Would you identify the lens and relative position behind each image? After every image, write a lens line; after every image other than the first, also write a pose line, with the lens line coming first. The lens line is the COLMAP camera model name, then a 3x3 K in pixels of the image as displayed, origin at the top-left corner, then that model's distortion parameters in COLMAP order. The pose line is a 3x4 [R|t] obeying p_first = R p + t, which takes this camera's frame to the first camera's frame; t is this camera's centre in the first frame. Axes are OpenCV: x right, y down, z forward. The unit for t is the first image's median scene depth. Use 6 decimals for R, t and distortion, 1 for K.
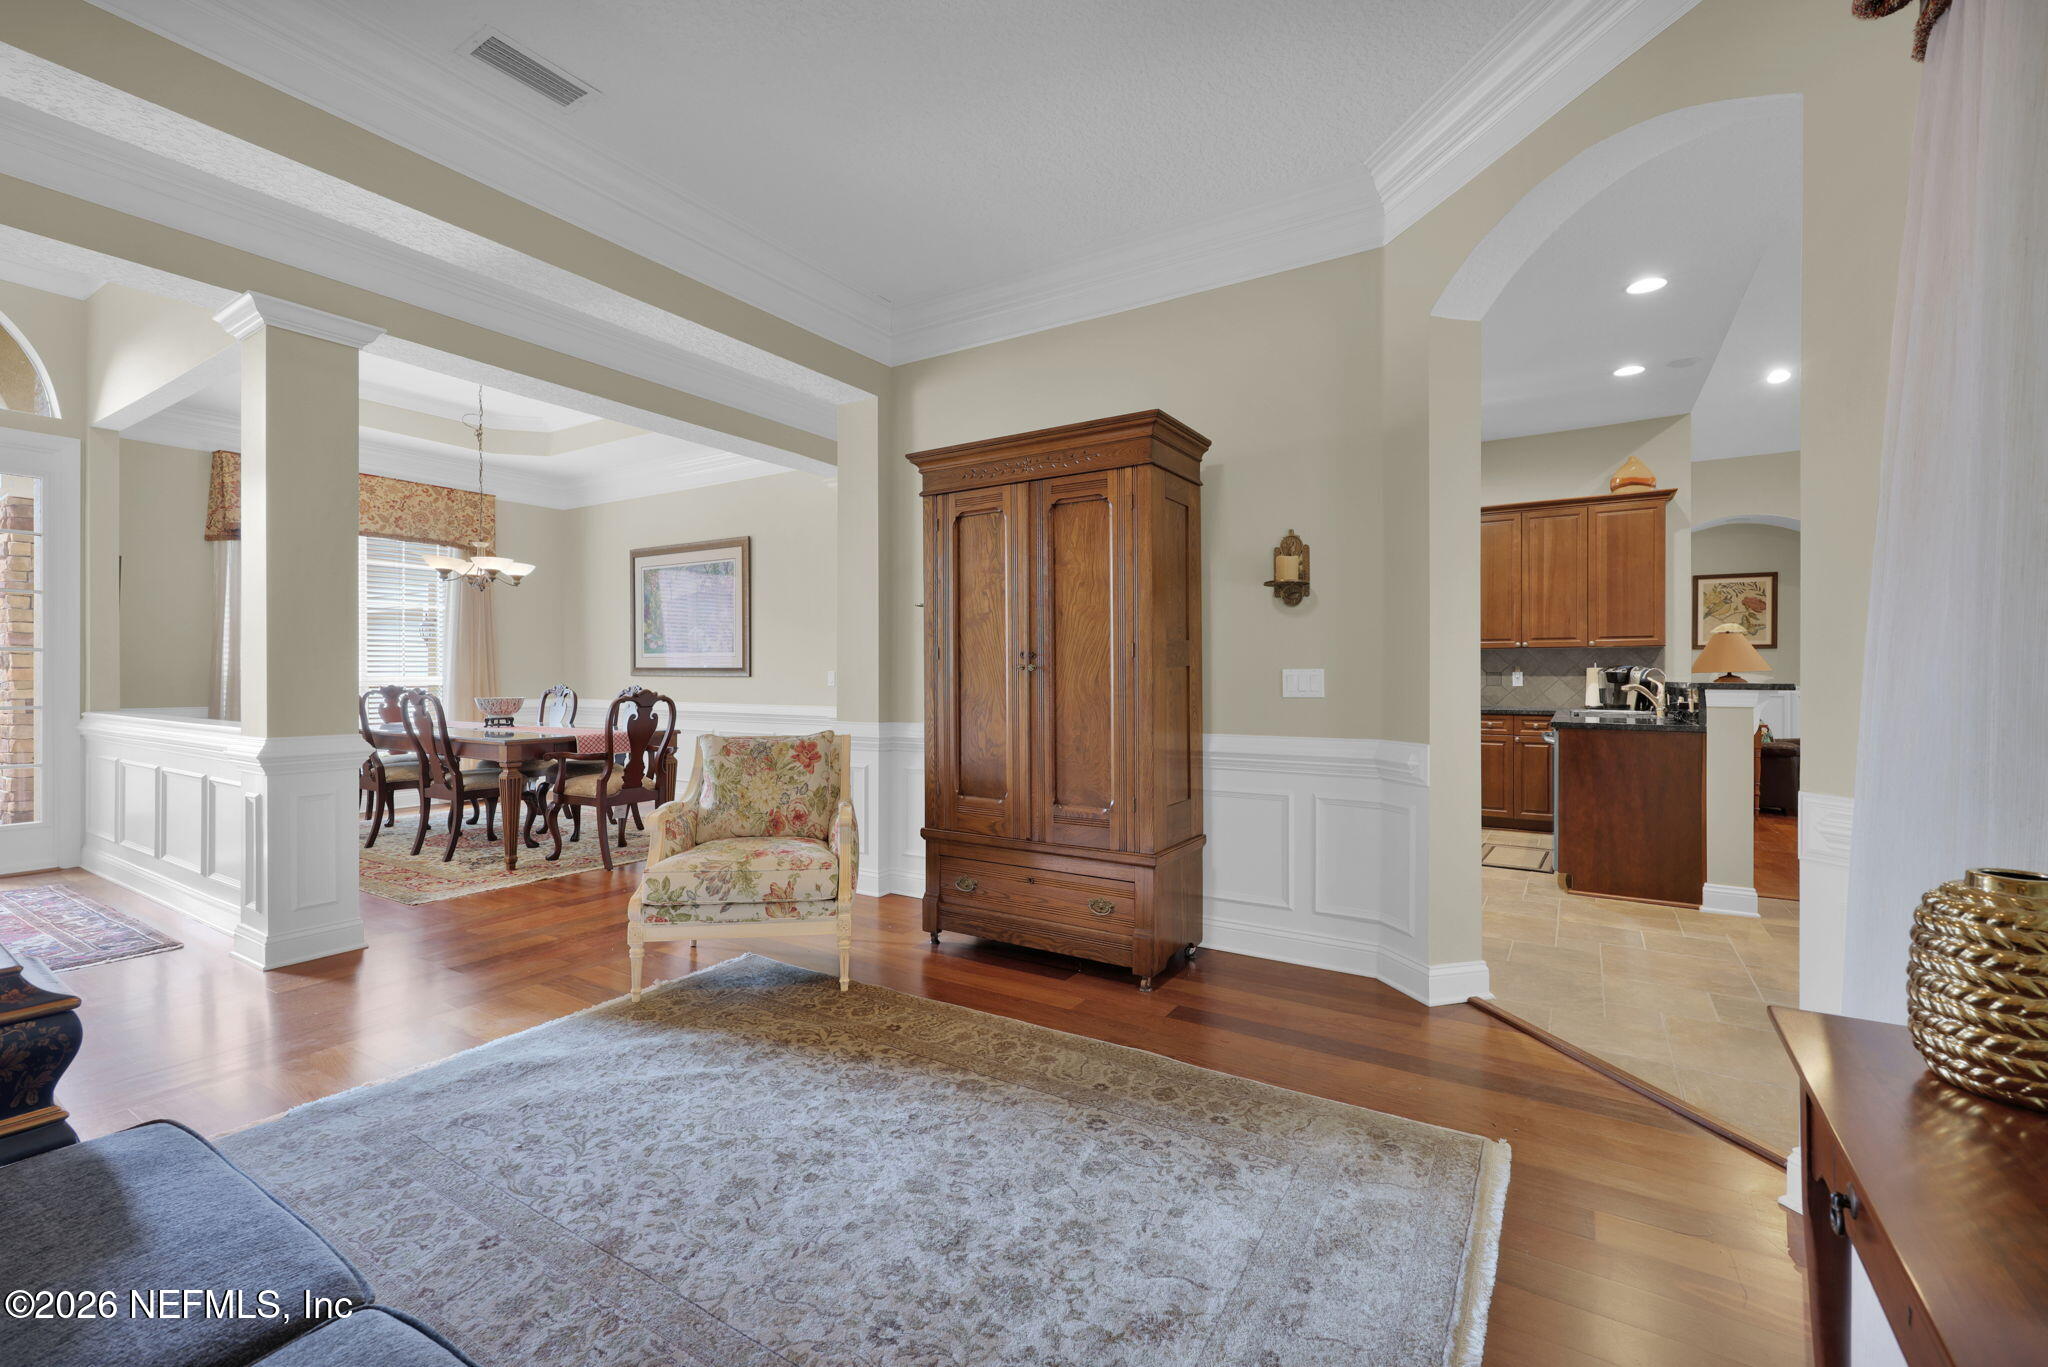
lens RADIAL K [[866.2, 0, 1021.6], [0, 866.2, 678.7], [0, 0, 1]] dist [0.000693, -0.000165]
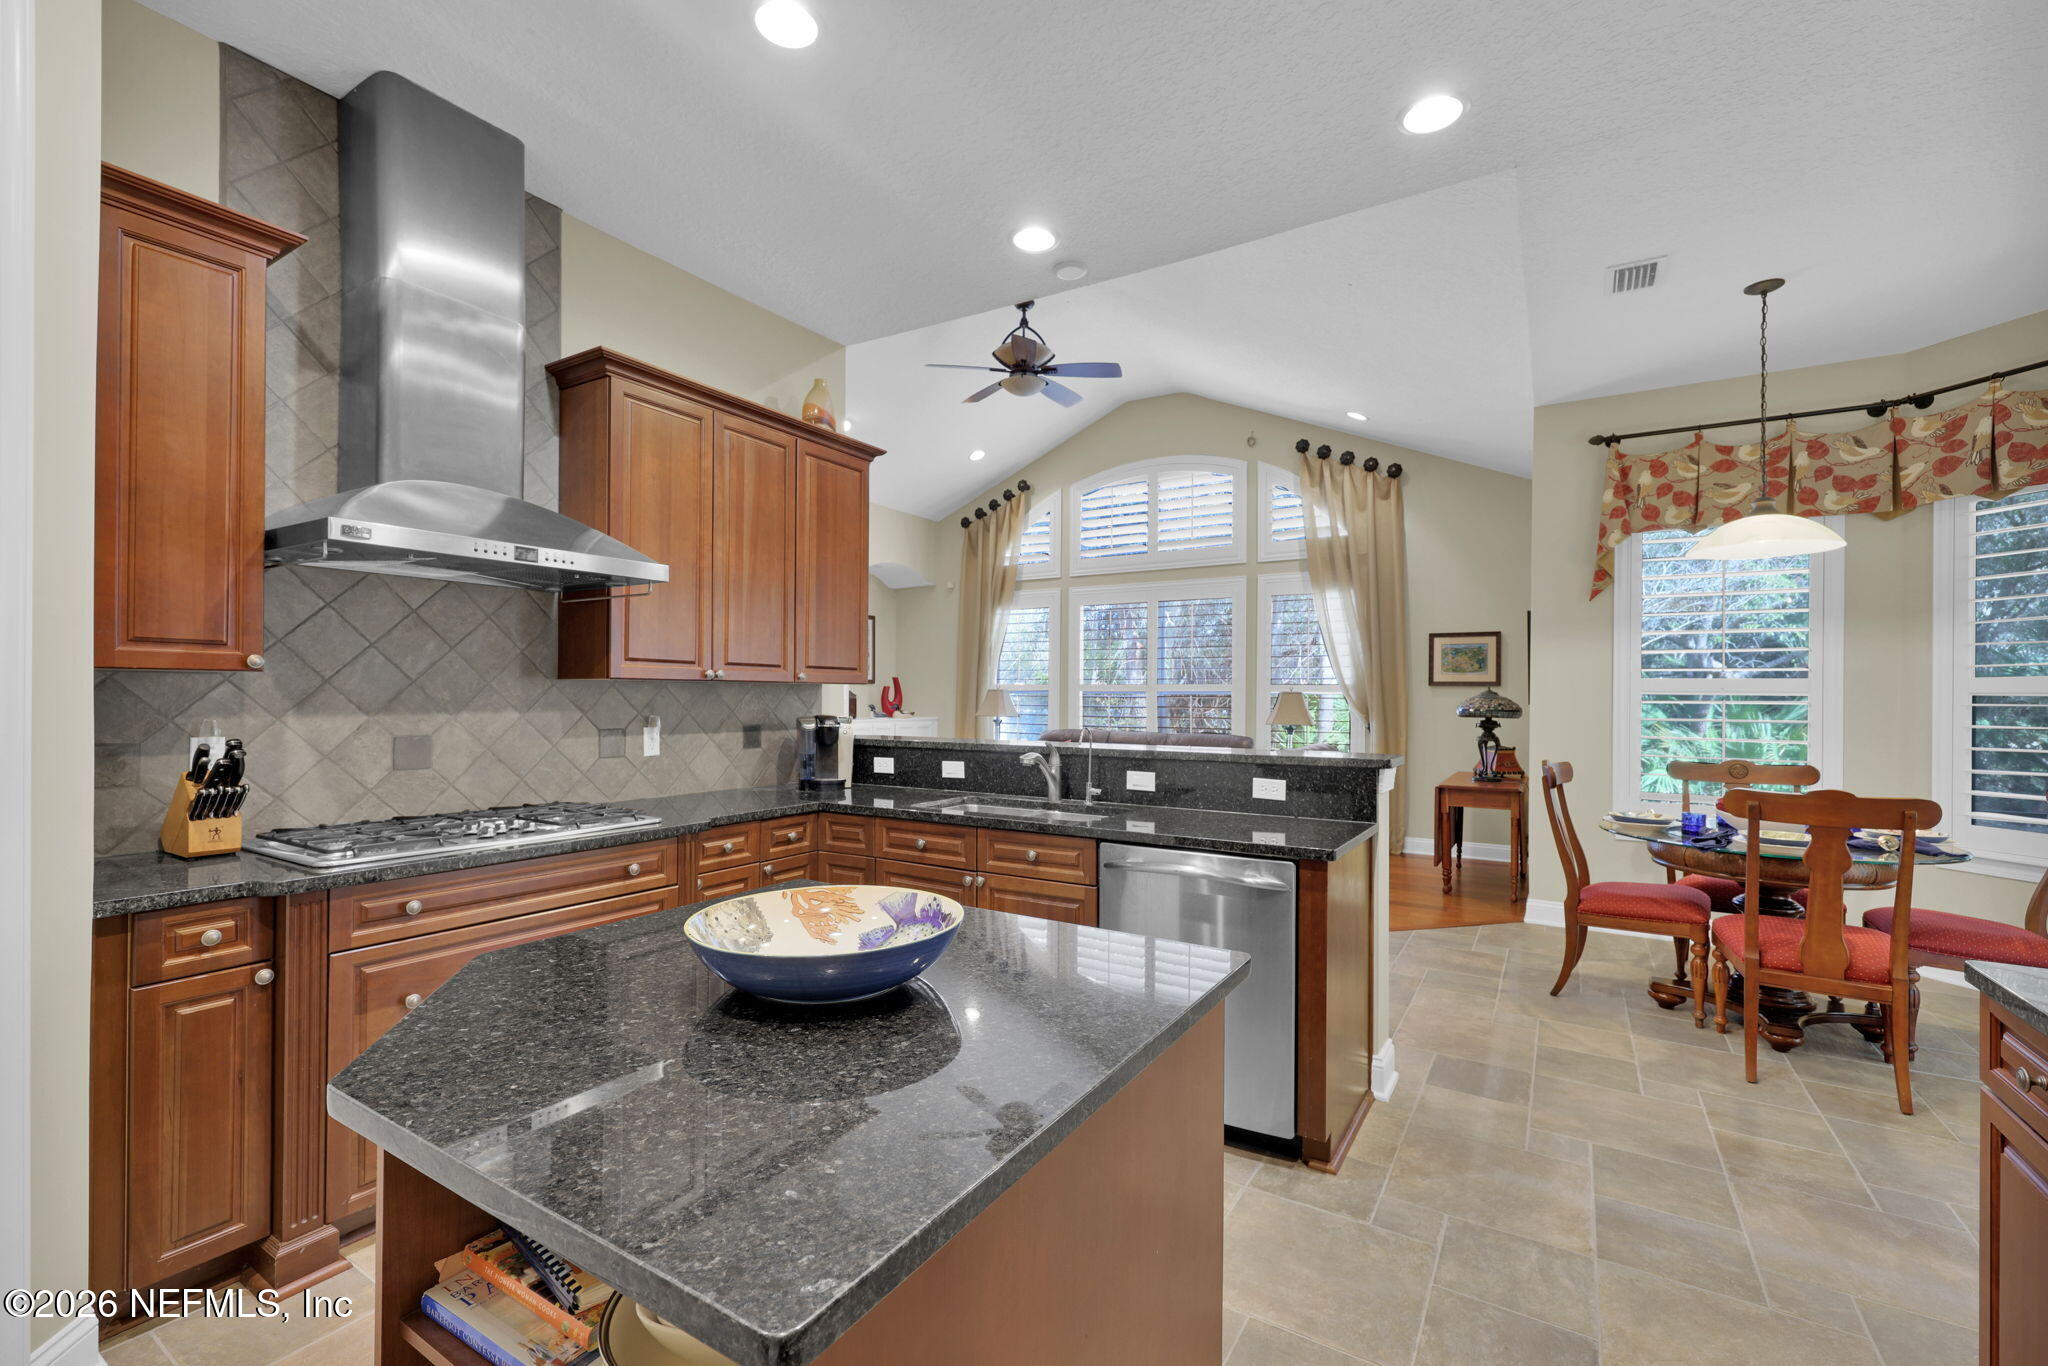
lens RADIAL K [[864.4, 0, 1014.7], [0, 864.4, 696.8], [0, 0, 1]] dist [-0.001524, -0.000505]
pose [[-0.002036, -0.001022, 0.999997, 0.079334], [-0.006059, 0.999981, 0.001009, -0.028734], [-0.999980, -0.006057, -0.002043, 0.856490]]
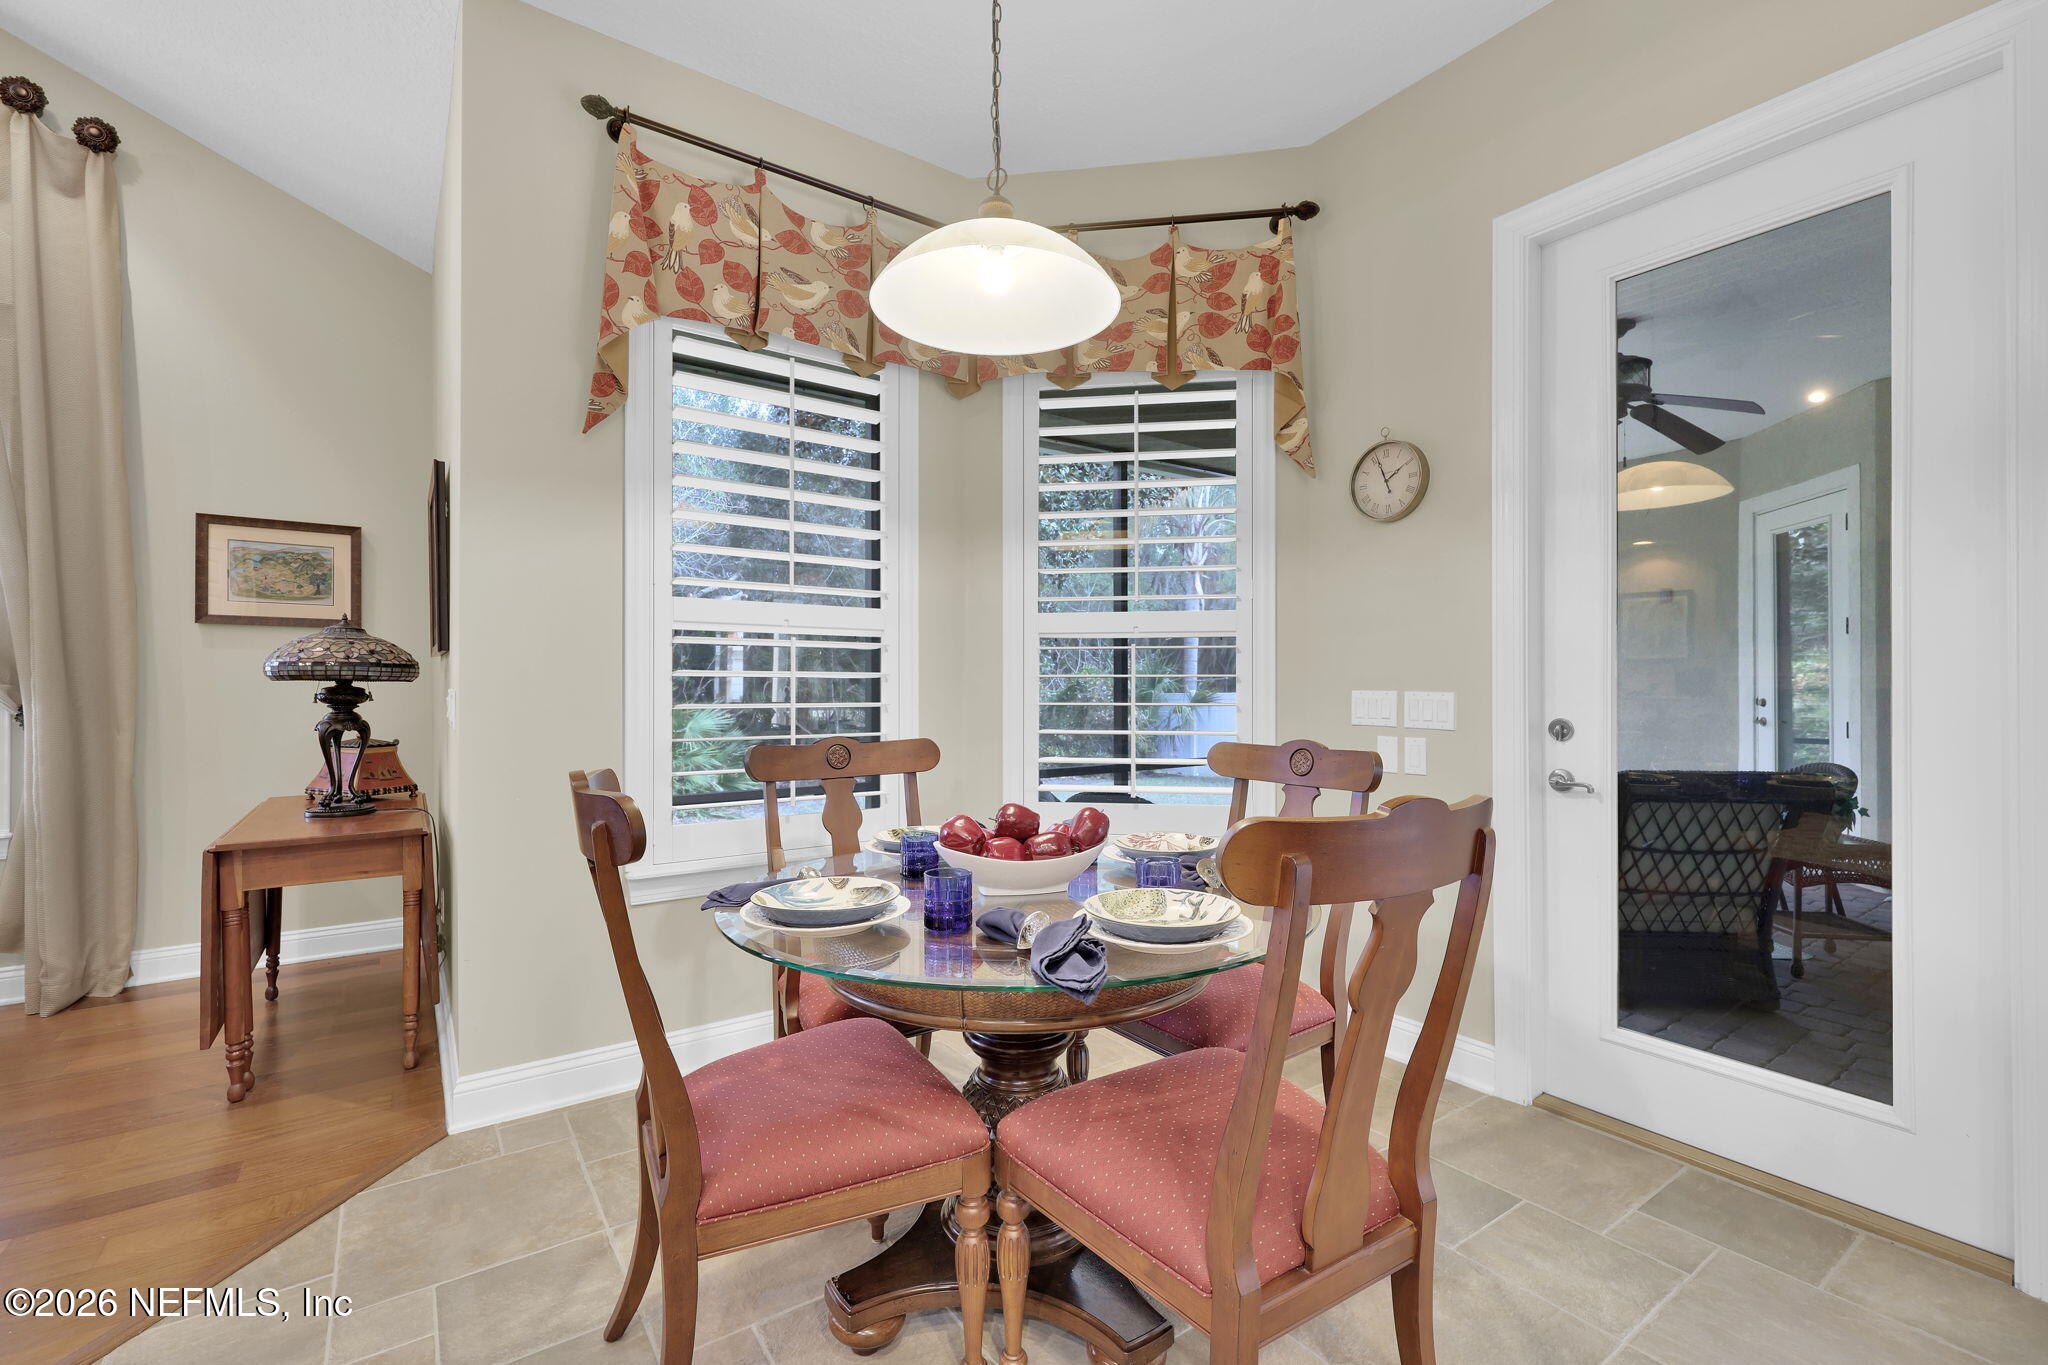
lens RADIAL K [[866.2, 0, 1021.6], [0, 866.2, 677.7], [0, 0, 1]] dist [0.000693, -0.000165]
pose [[-0.928621, 0.004845, 0.370998, 0.534327], [0.003241, 0.999983, -0.004947, -0.006521], [-0.371016, -0.003391, -0.928620, 0.620974]]
